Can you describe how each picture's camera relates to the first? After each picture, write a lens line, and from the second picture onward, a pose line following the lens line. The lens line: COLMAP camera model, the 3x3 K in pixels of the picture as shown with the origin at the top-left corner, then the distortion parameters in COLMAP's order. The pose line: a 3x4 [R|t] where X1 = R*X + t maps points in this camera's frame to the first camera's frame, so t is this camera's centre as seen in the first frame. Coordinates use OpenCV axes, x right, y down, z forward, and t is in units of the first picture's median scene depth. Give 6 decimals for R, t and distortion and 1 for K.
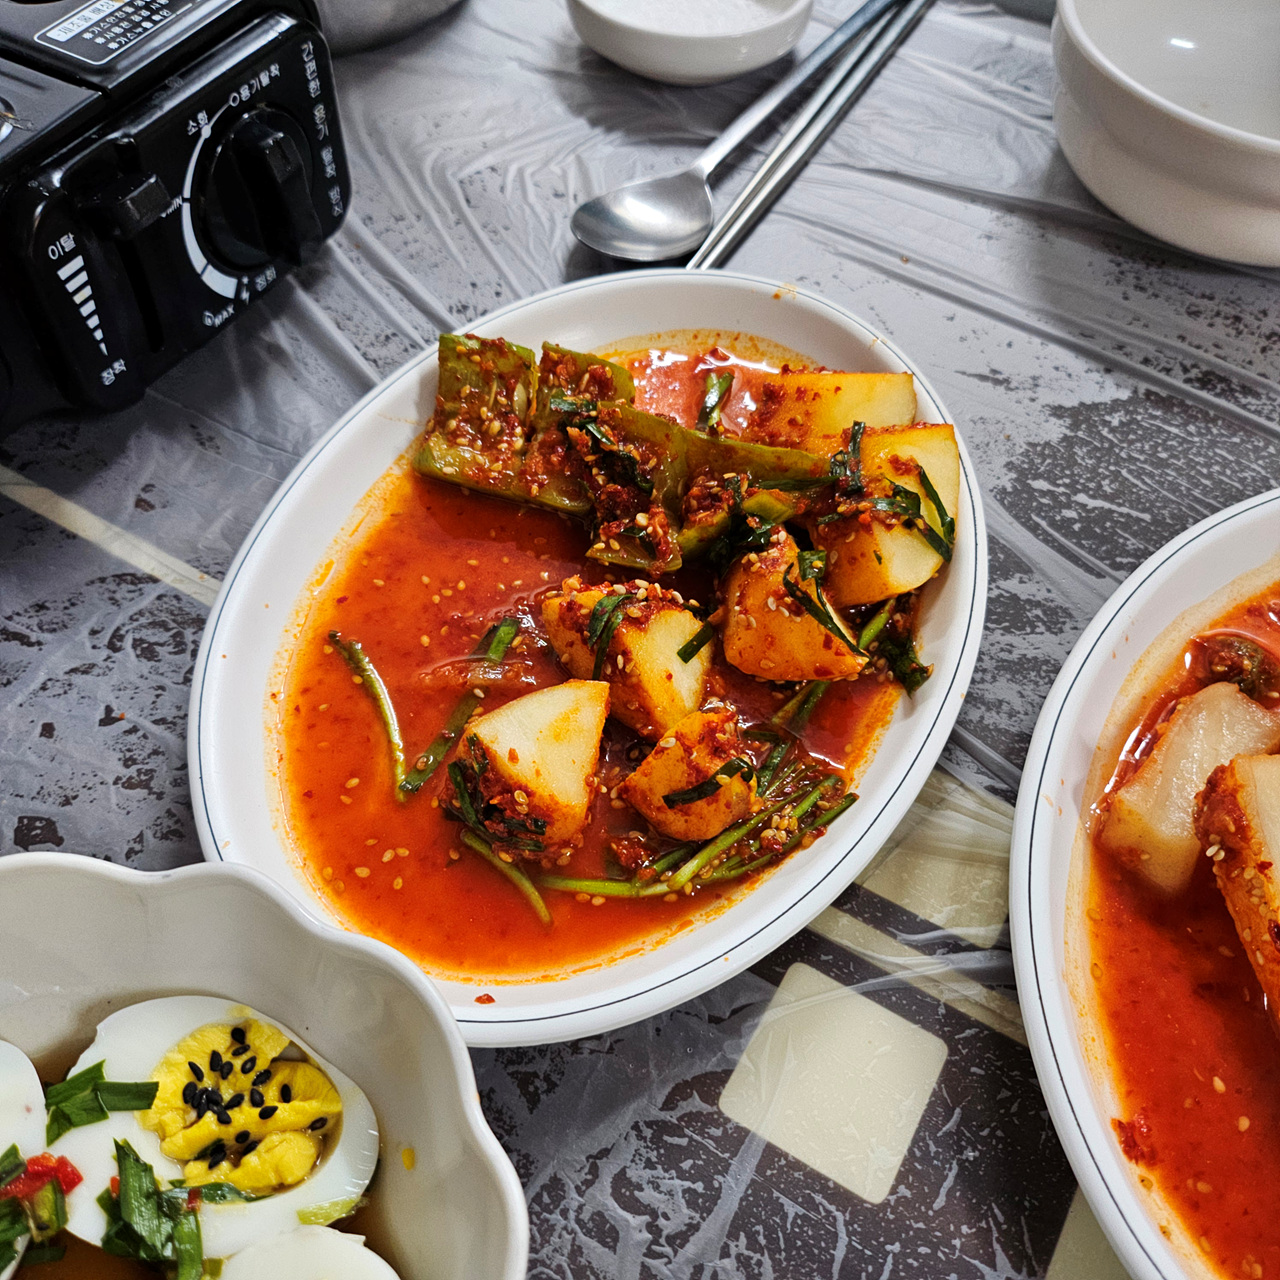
lens RADIAL K [[1179.3, 0, 640.0], [0, 1179.3, 640.0], [0, 0, 1]] dist [0.022533, -0.043415]
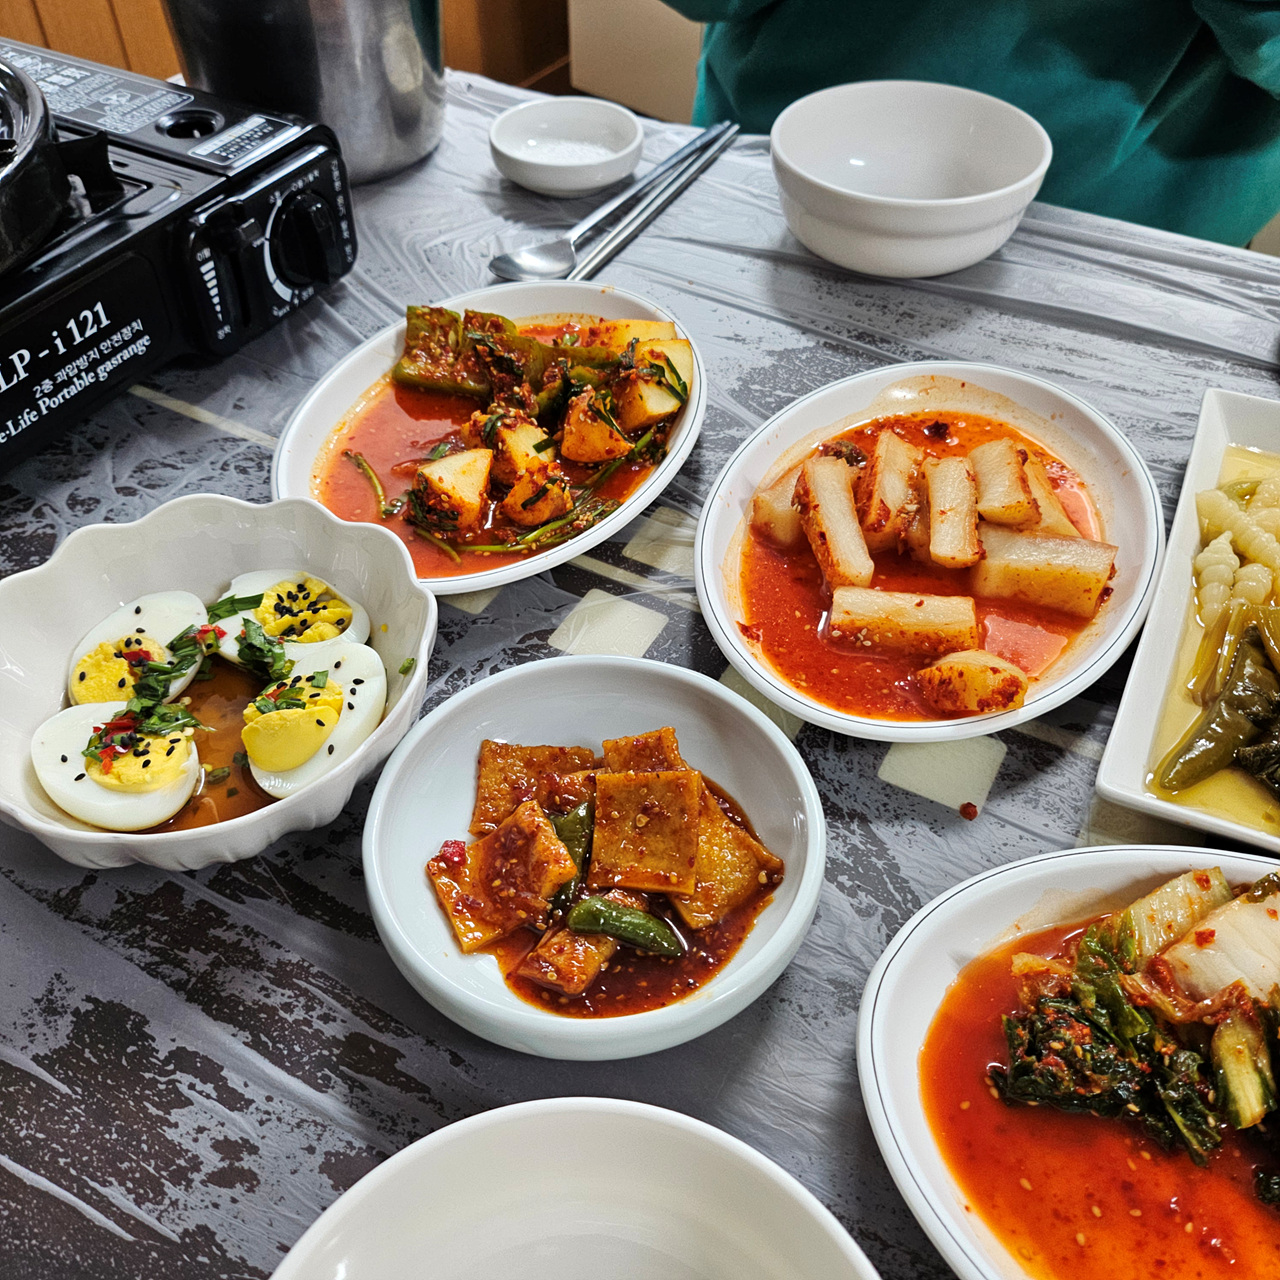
lens RADIAL K [[1147.5, 0, 640.0], [0, 1147.5, 640.0], [0, 0, 1]] dist [0.010431, -0.010863]
pose [[0.999537, -0.029362, 0.007920, 0.160605], [0.030214, 0.988423, -0.148687, 0.531470], [-0.003462, 0.148858, 0.988853, -0.673628]]
